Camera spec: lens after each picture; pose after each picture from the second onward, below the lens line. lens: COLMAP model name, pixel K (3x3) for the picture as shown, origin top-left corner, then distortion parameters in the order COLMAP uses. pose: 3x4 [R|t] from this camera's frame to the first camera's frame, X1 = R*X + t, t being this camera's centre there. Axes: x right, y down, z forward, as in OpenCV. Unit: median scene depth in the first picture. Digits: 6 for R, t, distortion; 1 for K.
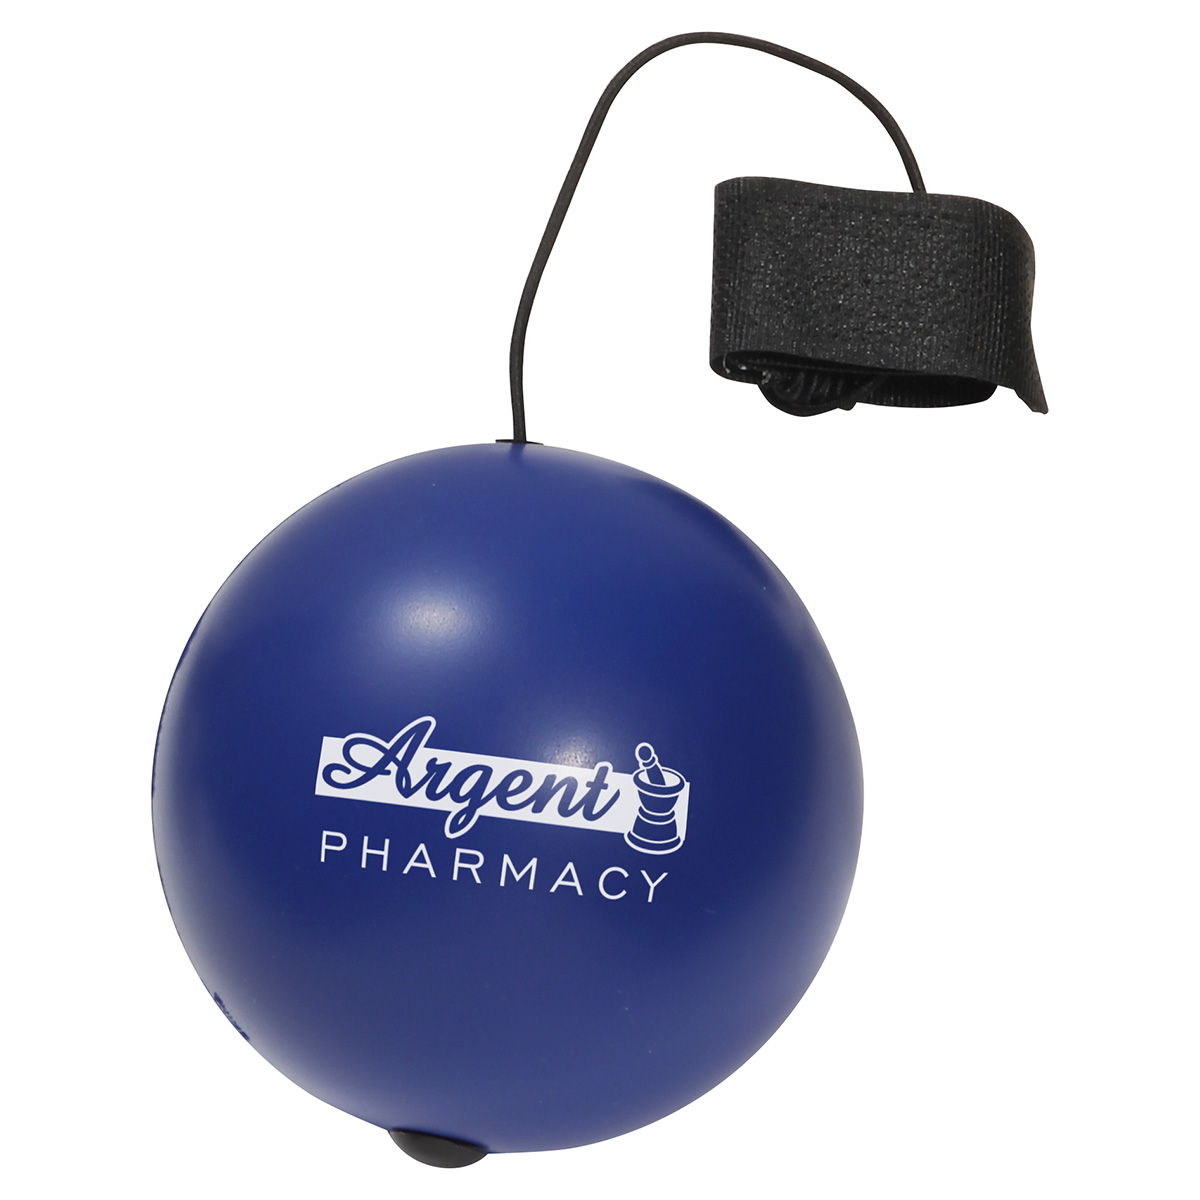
lens RADIAL K [[7910.4, 0, 600.0], [0, 7910.4, 599.1], [0, 0, 1]] dist [-0.216853, 0.000000]
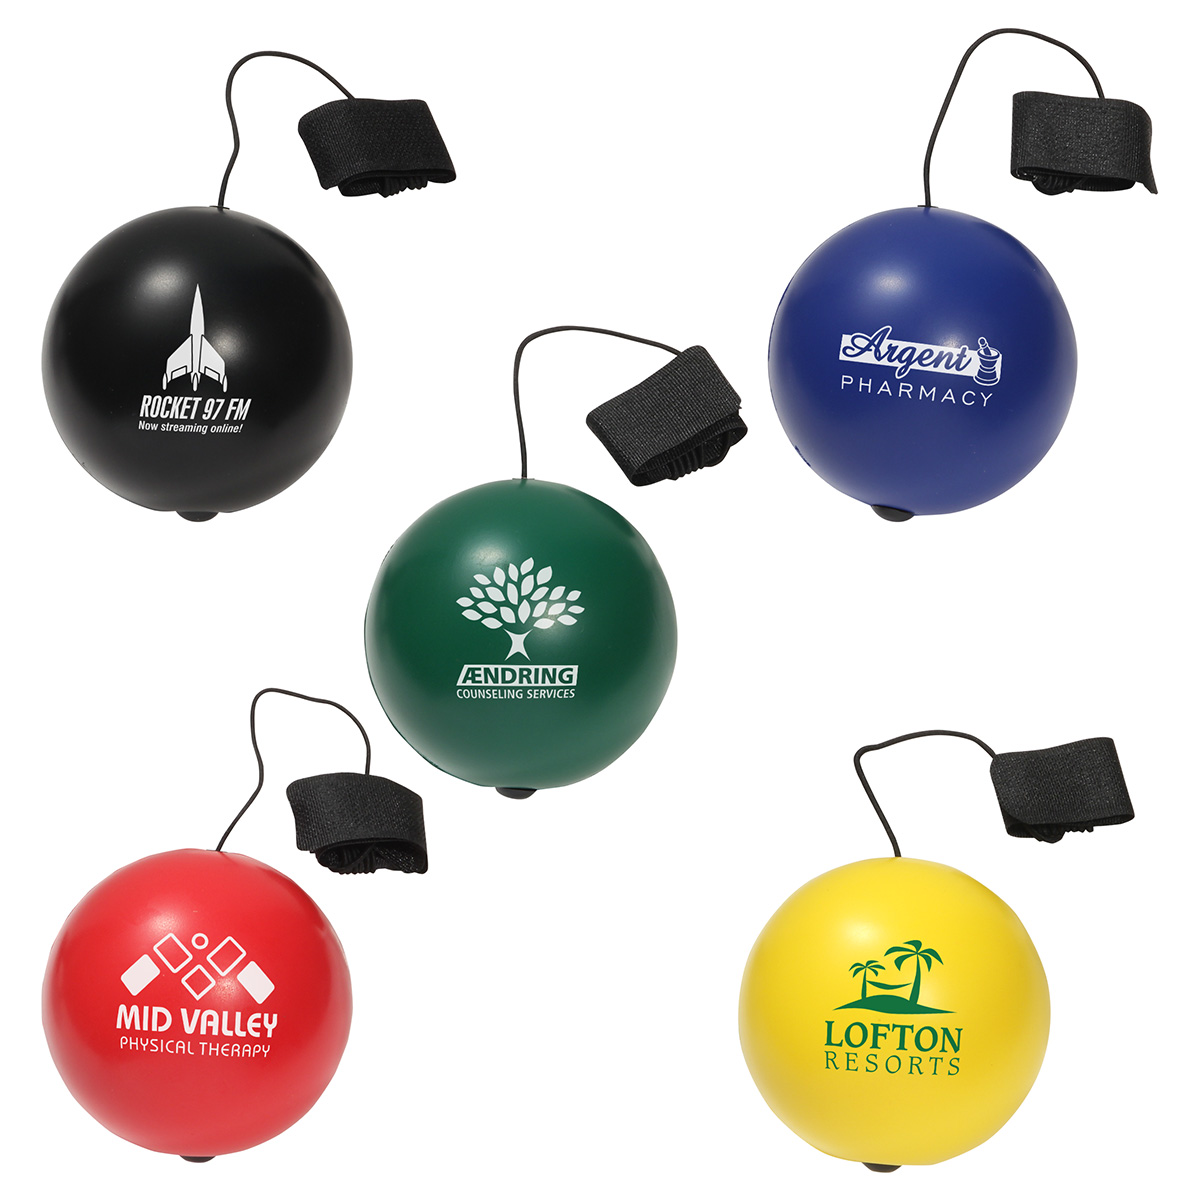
lens RADIAL K [[7910.4, 0, 600.6], [0, 7910.4, 600.2], [0, 0, 1]] dist [-0.216853, 0.000000]
pose [[0.998998, 0.000576, -0.044750, -0.002343], [-0.000609, 1.000000, -0.000719, 0.096426], [0.044750, 0.000746, 0.998998, -1.301774]]
